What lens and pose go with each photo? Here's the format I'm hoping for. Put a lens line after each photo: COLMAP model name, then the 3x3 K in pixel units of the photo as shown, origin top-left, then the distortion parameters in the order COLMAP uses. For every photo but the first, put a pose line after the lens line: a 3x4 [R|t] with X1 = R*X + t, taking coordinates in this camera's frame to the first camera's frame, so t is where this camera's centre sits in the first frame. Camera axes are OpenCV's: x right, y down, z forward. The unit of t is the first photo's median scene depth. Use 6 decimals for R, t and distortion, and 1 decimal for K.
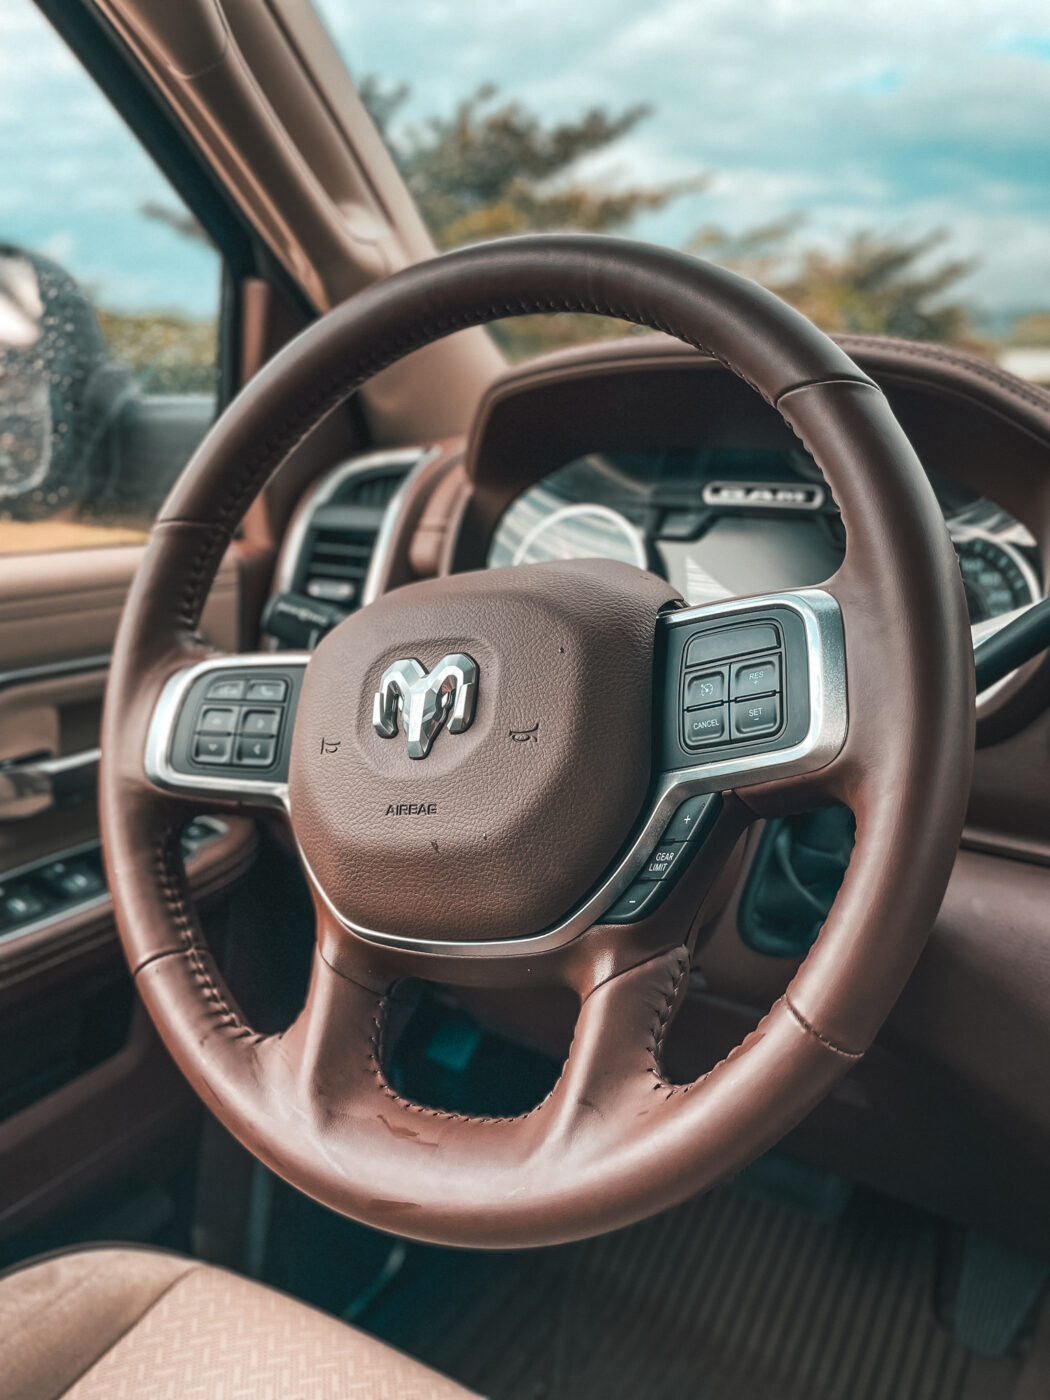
lens RADIAL K [[1060.2, 0, 532.0], [0, 1060.2, 692.8], [0, 0, 1]] dist [0.009518, 0.001709]
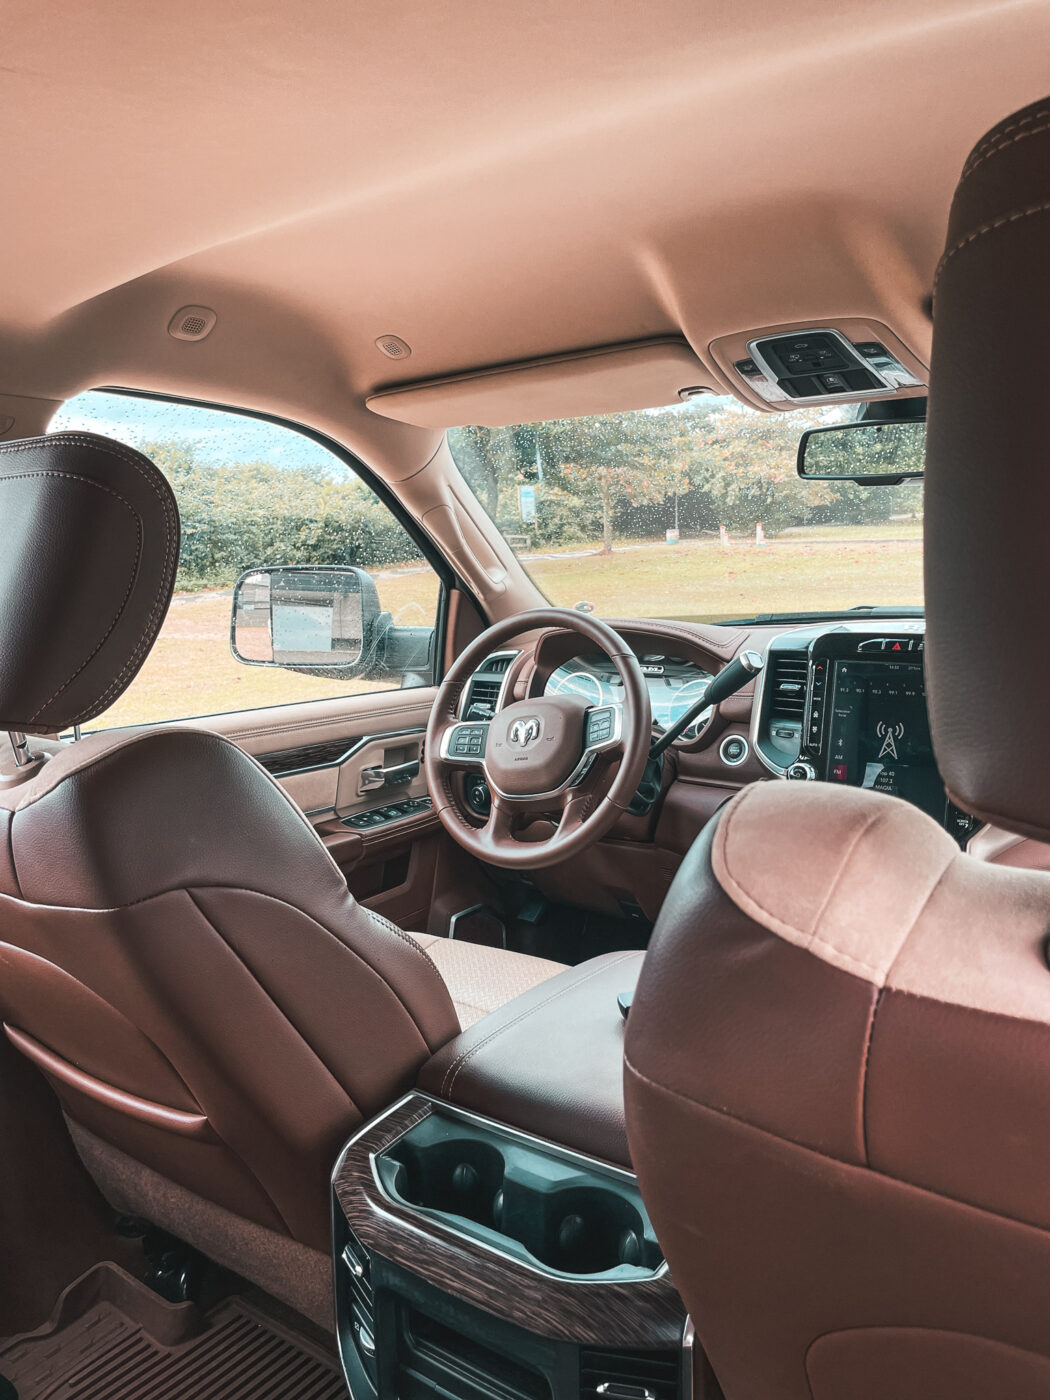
lens RADIAL K [[1092.7, 0, 518.8], [0, 1092.7, 701.1], [0, 0, 1]] dist [-0.025445, -0.004432]
pose [[0.997819, 0.012023, -0.064903, 0.127681], [-0.019011, 0.993954, -0.108139, 0.315604], [0.063210, 0.109137, 0.992015, -2.846930]]
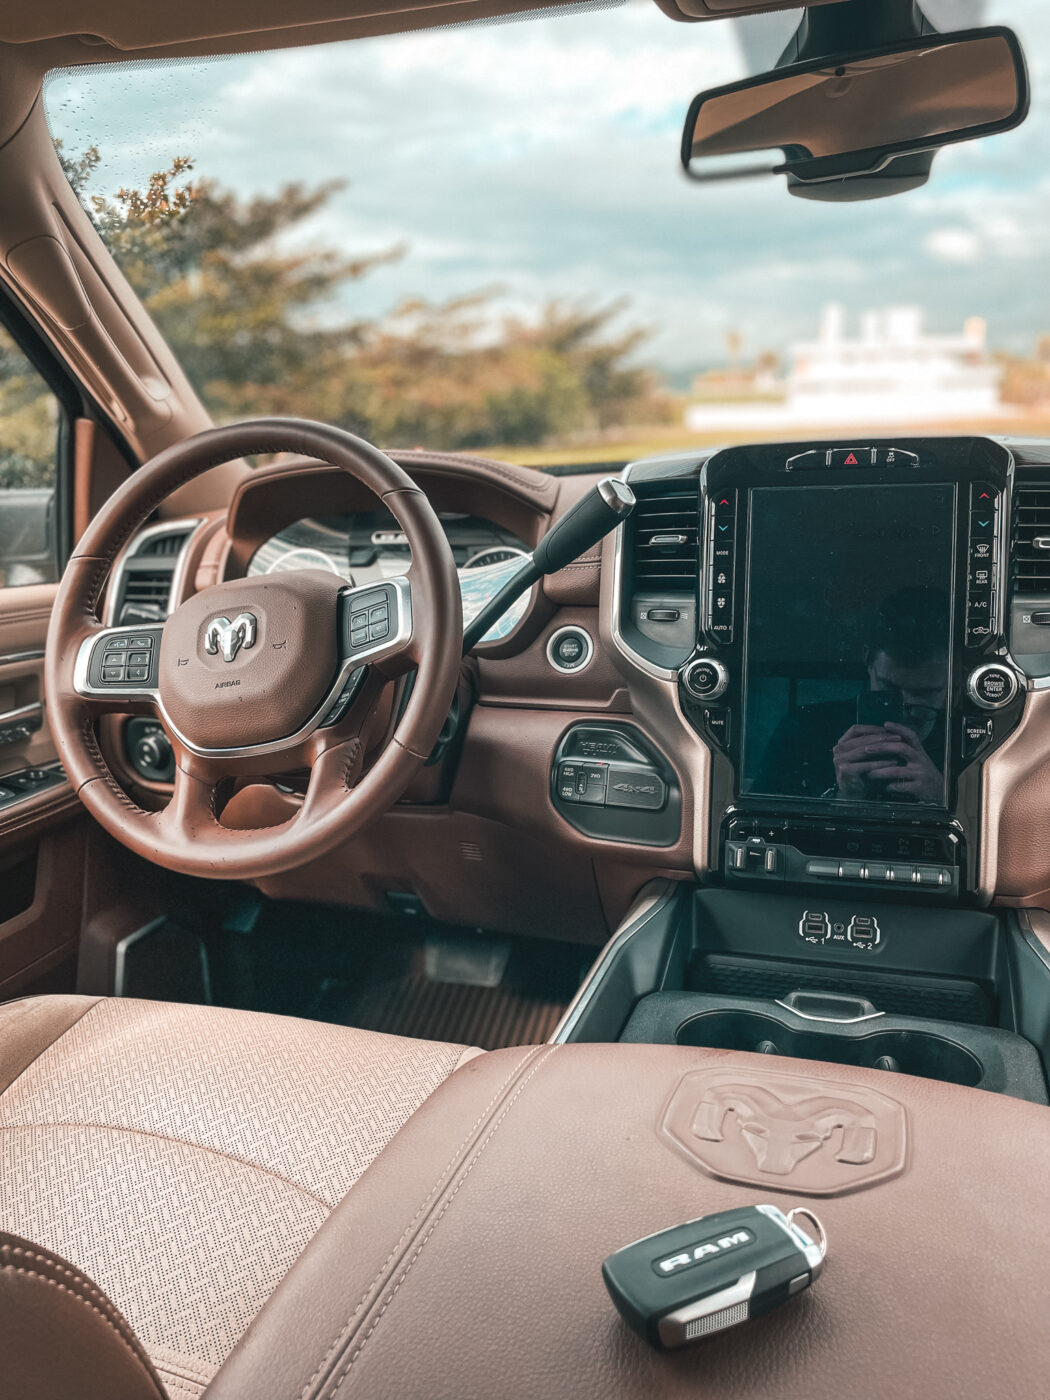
lens RADIAL K [[1078.6, 0, 525.0], [0, 1078.6, 700.0], [0, 0, 1]] dist [-0.010976, -0.003644]
pose [[0.968577, -0.054132, 0.242753, -0.059181], [0.065635, 0.997060, -0.039544, 0.256823], [-0.239898, 0.054234, 0.969282, -1.226292]]
